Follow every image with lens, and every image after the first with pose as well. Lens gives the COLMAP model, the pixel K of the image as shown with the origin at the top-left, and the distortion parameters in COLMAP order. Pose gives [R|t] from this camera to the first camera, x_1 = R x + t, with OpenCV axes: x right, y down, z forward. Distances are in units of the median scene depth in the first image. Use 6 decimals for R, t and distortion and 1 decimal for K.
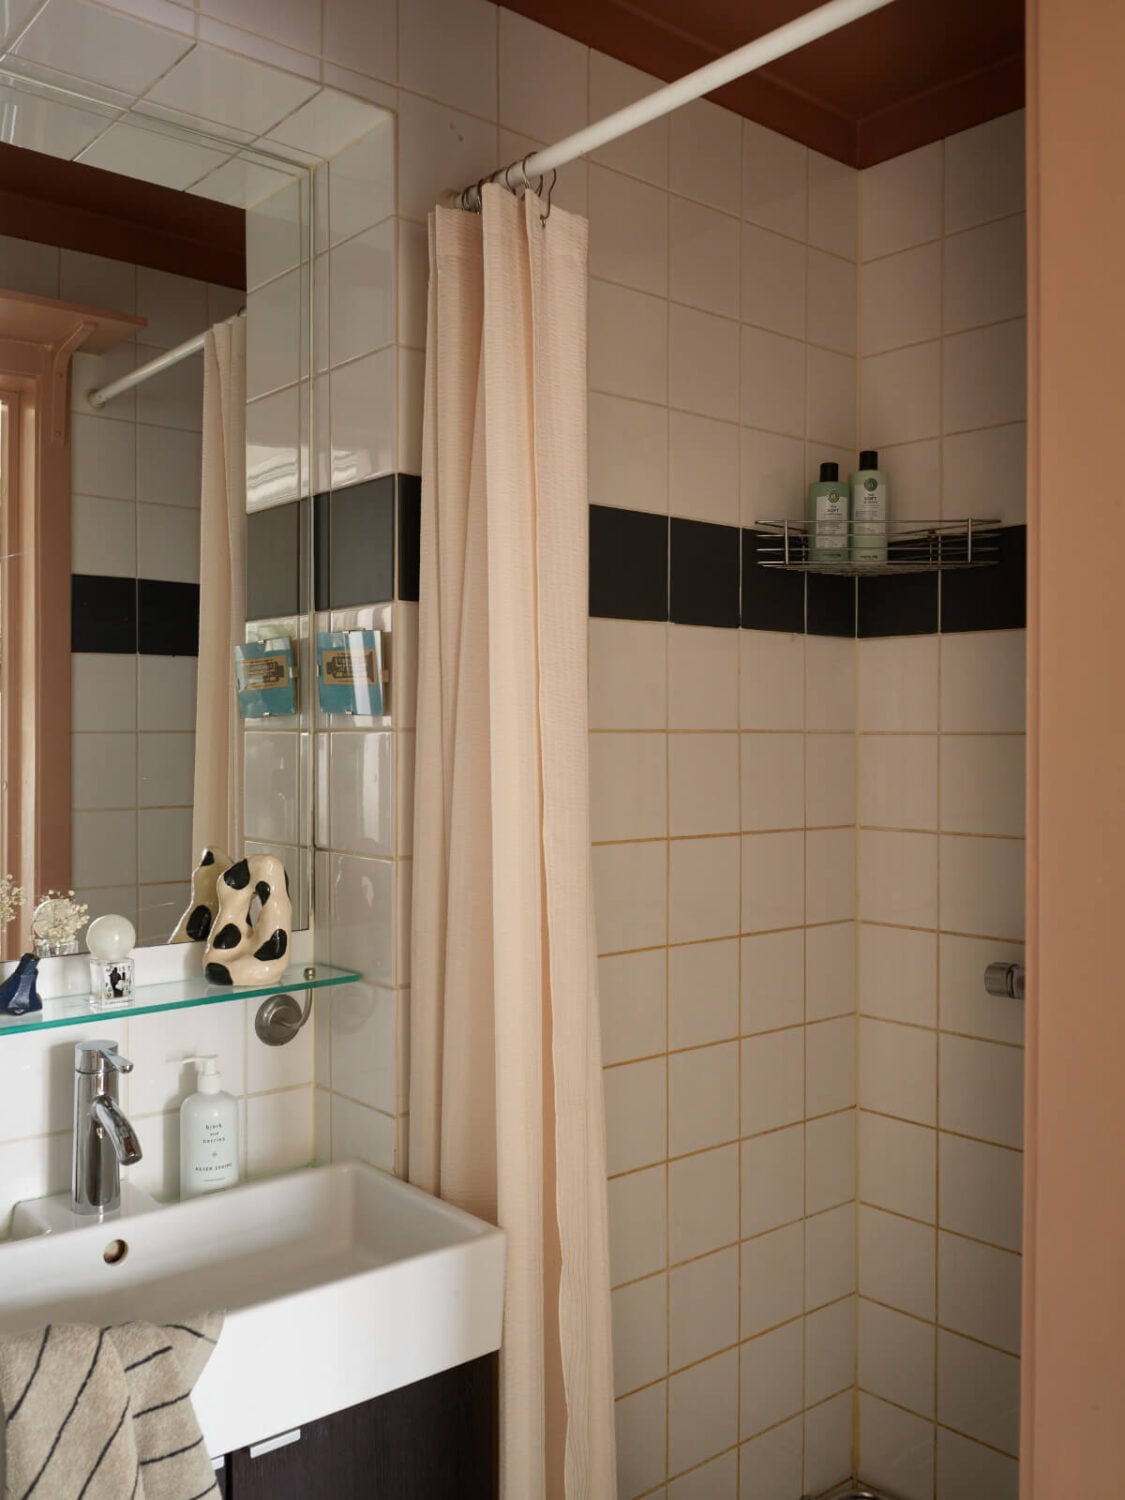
lens RADIAL K [[1317.3, 0, 561.6], [0, 1317.3, 751.5], [0, 0, 1]] dist [0.008679, -0.019603]
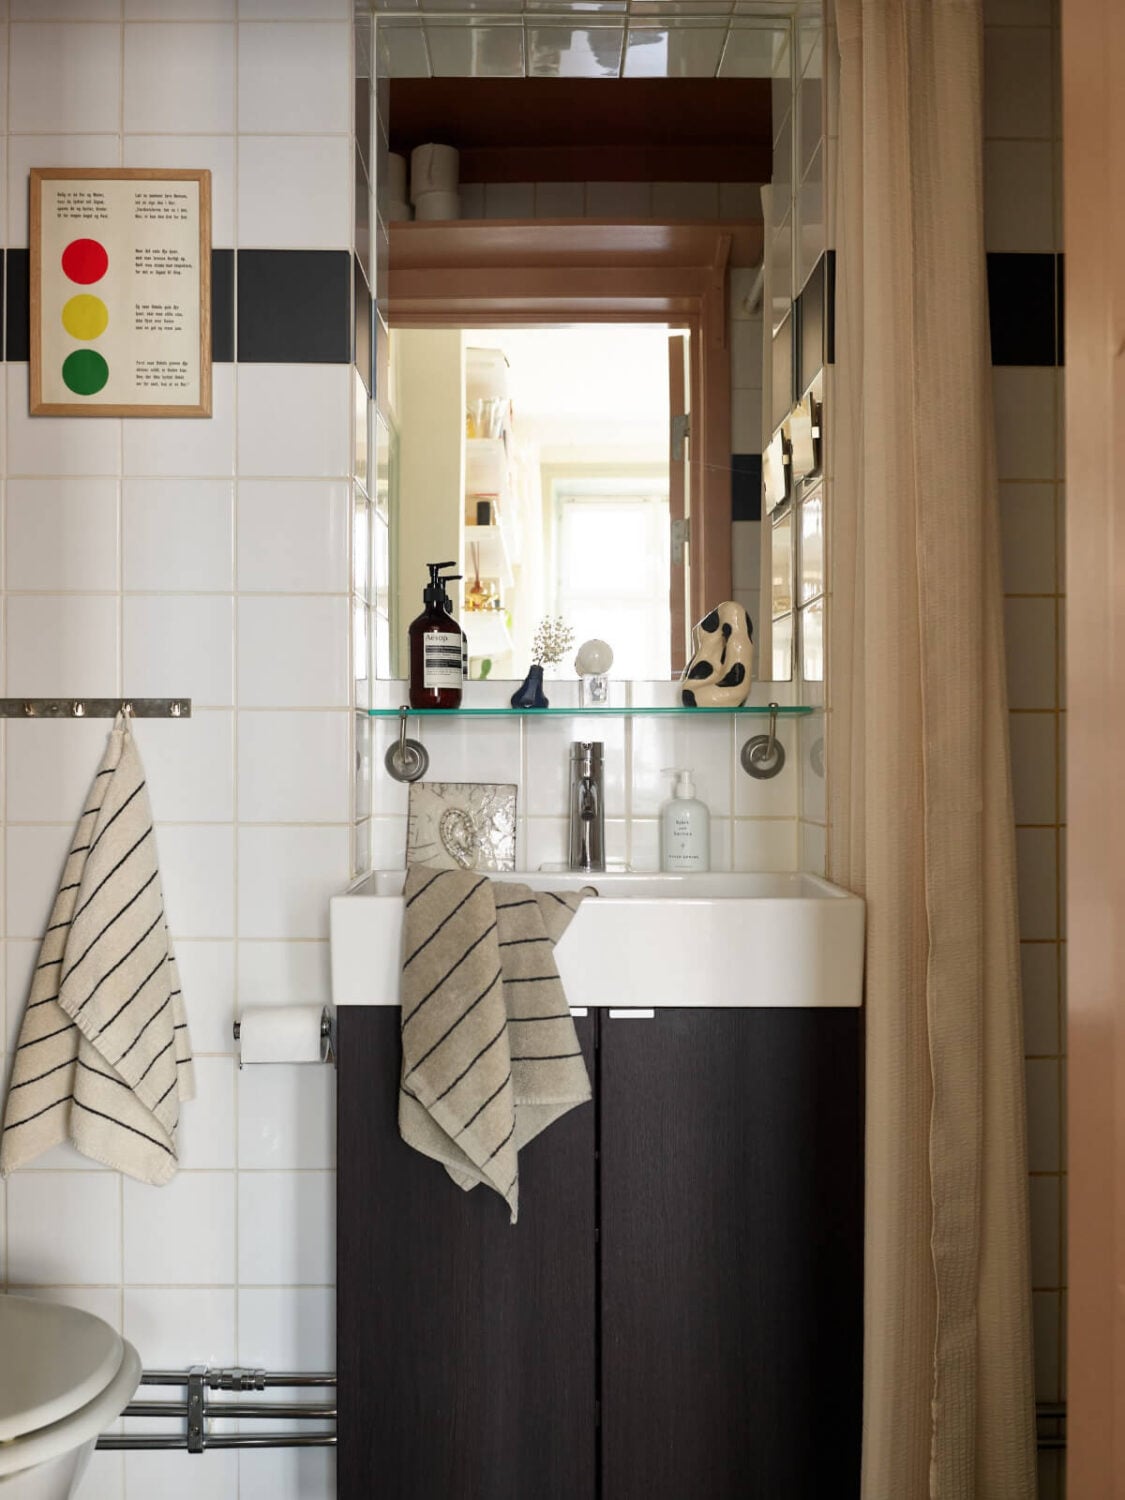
lens RADIAL K [[1317.3, 0, 562.7], [0, 1317.3, 747.3], [0, 0, 1]] dist [0.008679, -0.019603]
pose [[0.771287, -0.001254, -0.636486, 0.420927], [-0.010412, 0.999839, -0.014586, 0.233140], [0.636402, 0.017877, 0.771150, -0.006236]]
